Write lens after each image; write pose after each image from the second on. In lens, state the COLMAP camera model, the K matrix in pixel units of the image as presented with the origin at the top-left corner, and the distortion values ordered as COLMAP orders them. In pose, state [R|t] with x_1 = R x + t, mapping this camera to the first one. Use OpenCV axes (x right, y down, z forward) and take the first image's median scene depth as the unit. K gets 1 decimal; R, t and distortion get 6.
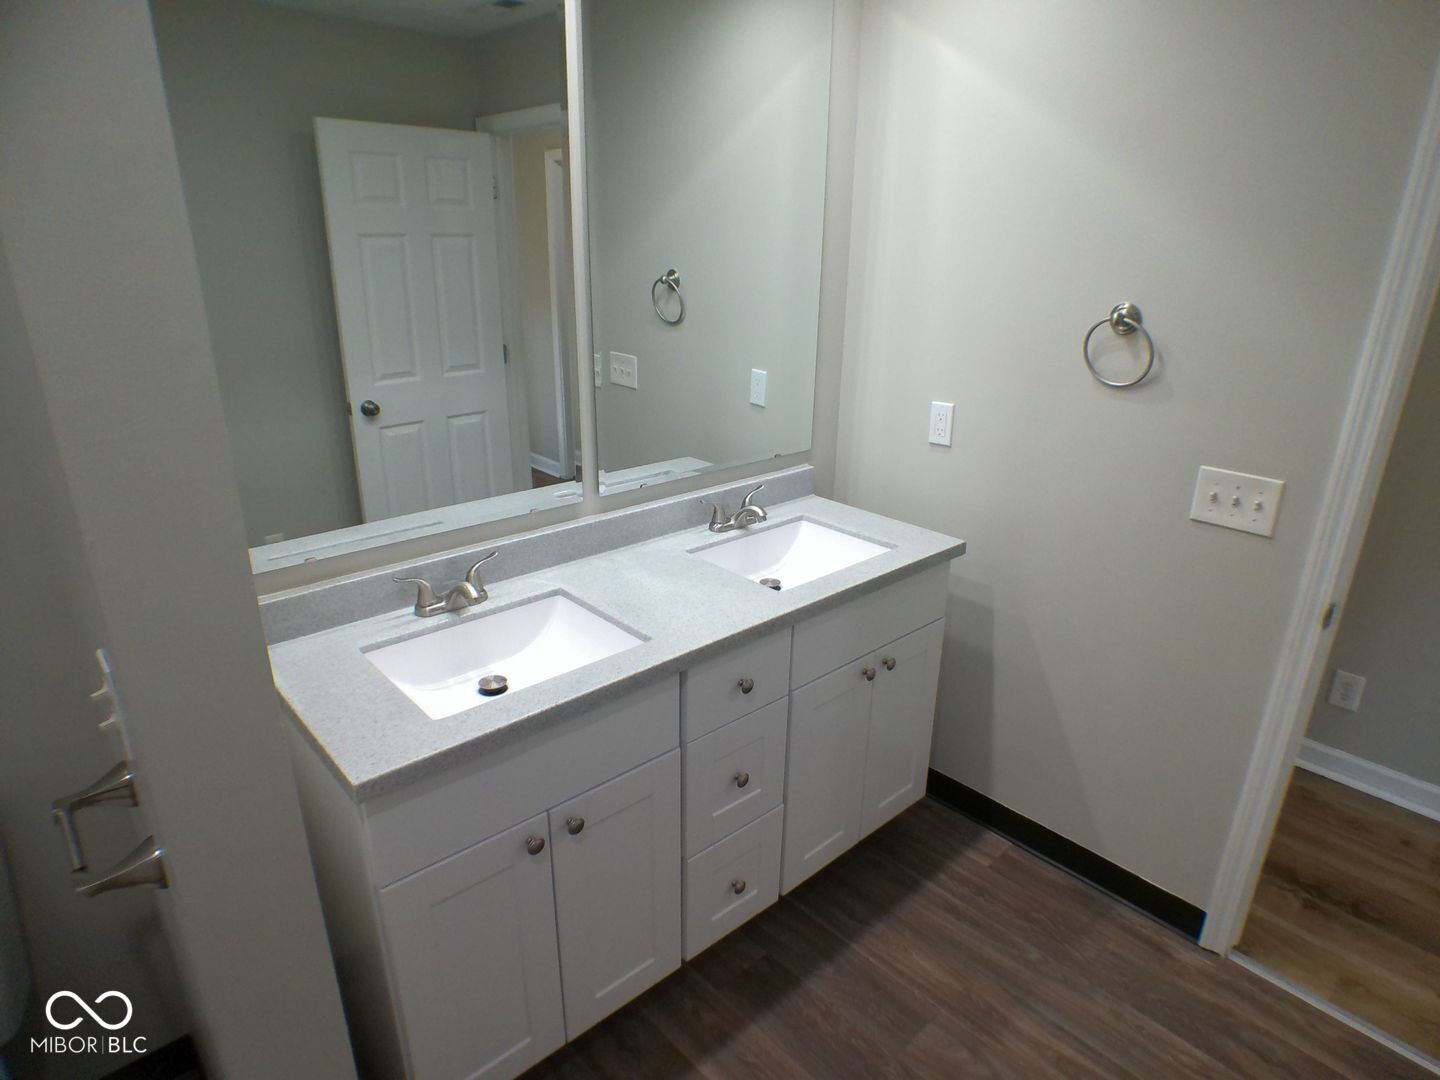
lens RADIAL K [[847.2, 0, 720.0], [0, 847.2, 540.0], [0, 0, 1]] dist [-0.032479, 0.000337]
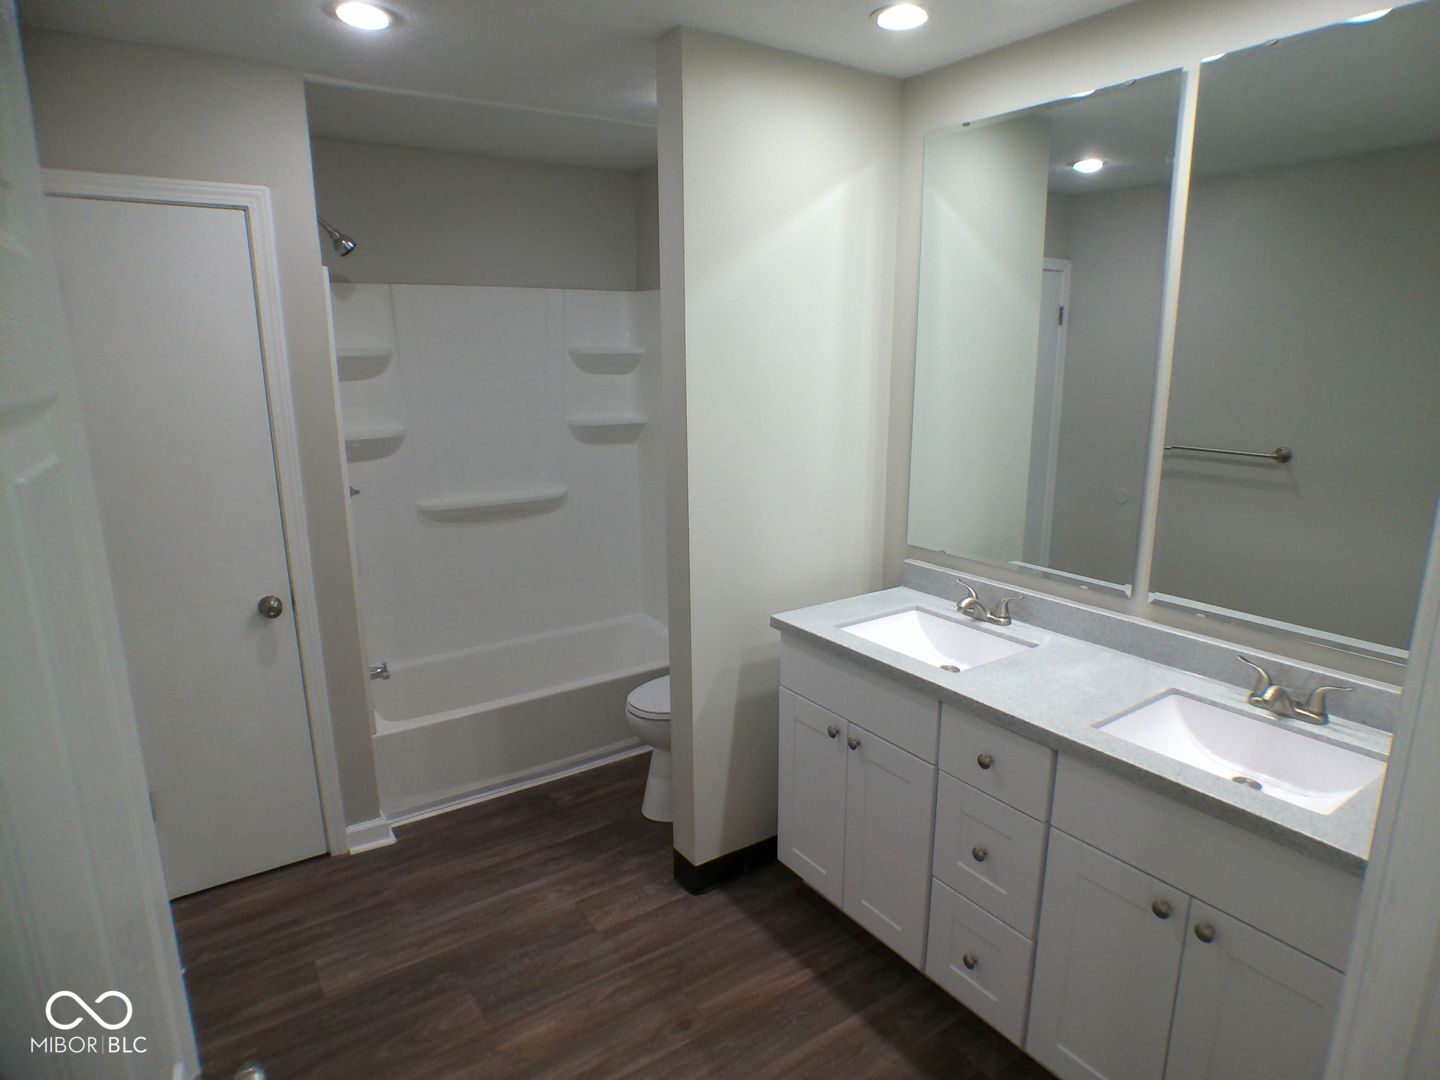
lens RADIAL K [[847.2, 0, 720.0], [0, 847.2, 540.0], [0, 0, 1]] dist [-0.032479, 0.000337]
pose [[-0.134969, 0.209855, -0.968372, 0.934796], [-0.334677, 0.910222, 0.243900, -0.204090], [0.932617, 0.357011, -0.052618, 0.576363]]
